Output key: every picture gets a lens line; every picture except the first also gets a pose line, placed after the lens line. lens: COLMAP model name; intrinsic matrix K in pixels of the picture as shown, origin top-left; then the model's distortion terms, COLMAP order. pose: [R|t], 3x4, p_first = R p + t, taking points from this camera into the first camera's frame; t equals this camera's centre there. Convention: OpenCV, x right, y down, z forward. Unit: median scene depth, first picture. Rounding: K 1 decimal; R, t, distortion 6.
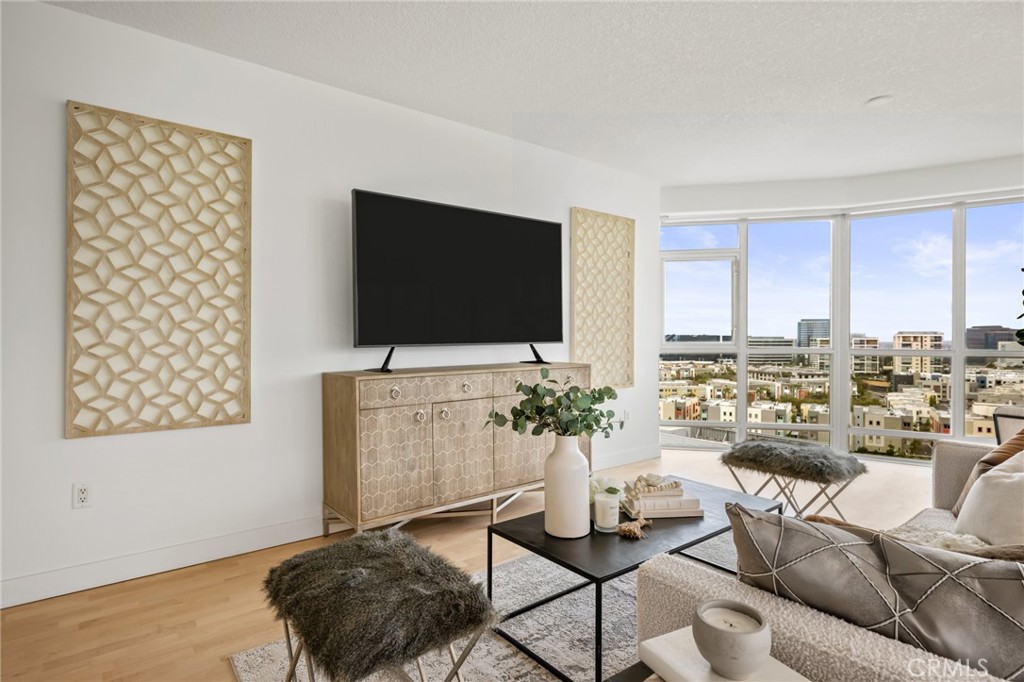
lens RADIAL K [[521.5, 0, 505.4], [0, 521.5, 340.9], [0, 0, 1]] dist [-0.000077, 0.000368]
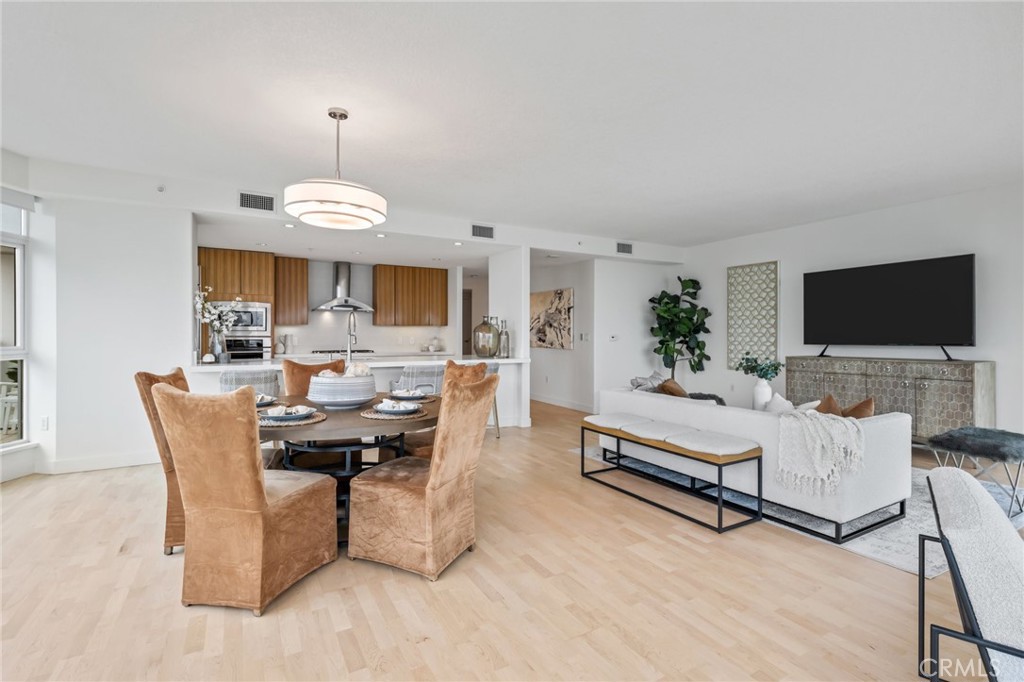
lens RADIAL K [[468.1, 0, 511.0], [0, 468.1, 331.5], [0, 0, 1]] dist [0.001042, 0.000085]
pose [[-0.140211, -0.001182, -0.990121, 1.867136], [-0.005001, 0.999987, -0.000485, -0.035424], [0.990109, 0.004883, -0.140215, 0.042900]]
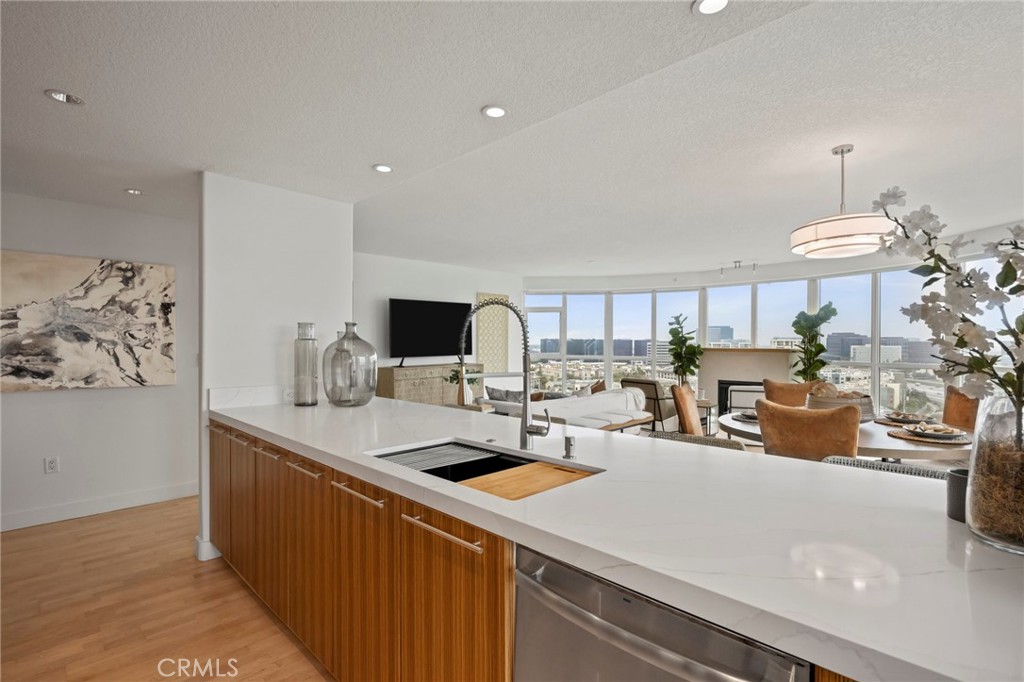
lens RADIAL K [[478.1, 0, 505.3], [0, 478.1, 346.4], [0, 0, 1]] dist [-0.000876, -0.000173]
pose [[0.992130, 0.000610, 0.125207, -0.013476], [-0.001119, 0.999991, 0.003998, -0.056243], [-0.125204, -0.004107, 0.992123, -1.498445]]
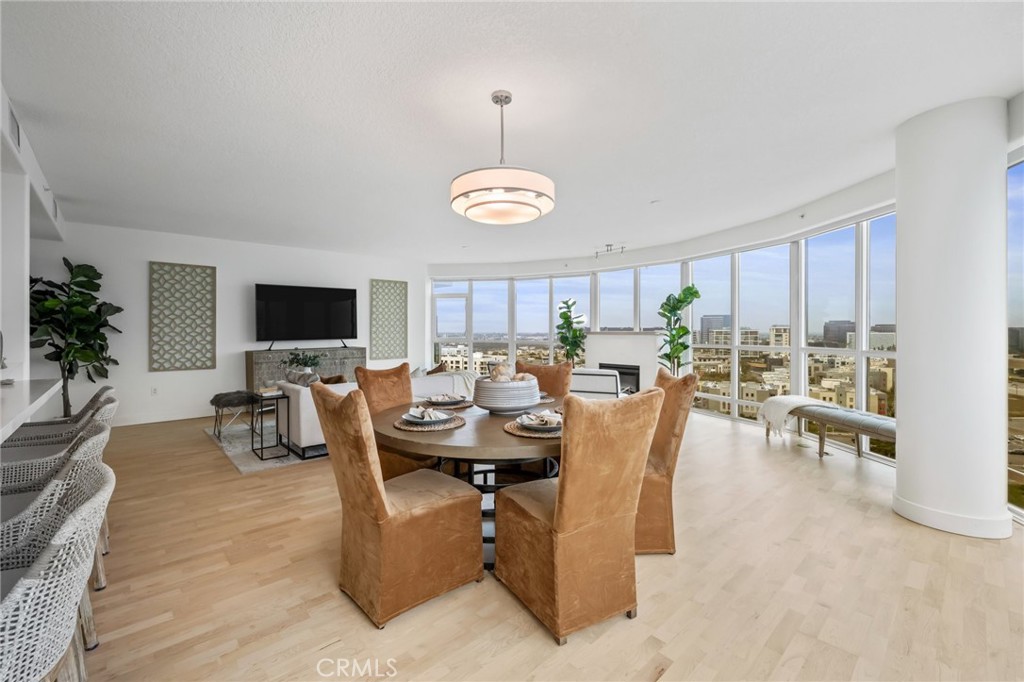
lens RADIAL K [[429.3, 0, 507.7], [0, 429.3, 333.8], [0, 0, 1]] dist [-0.003695, -0.000224]
pose [[0.996893, -0.001883, 0.078749, 0.852508], [0.001637, 0.999994, 0.003193, -0.032507], [-0.078754, -0.003054, 0.996889, -1.351605]]
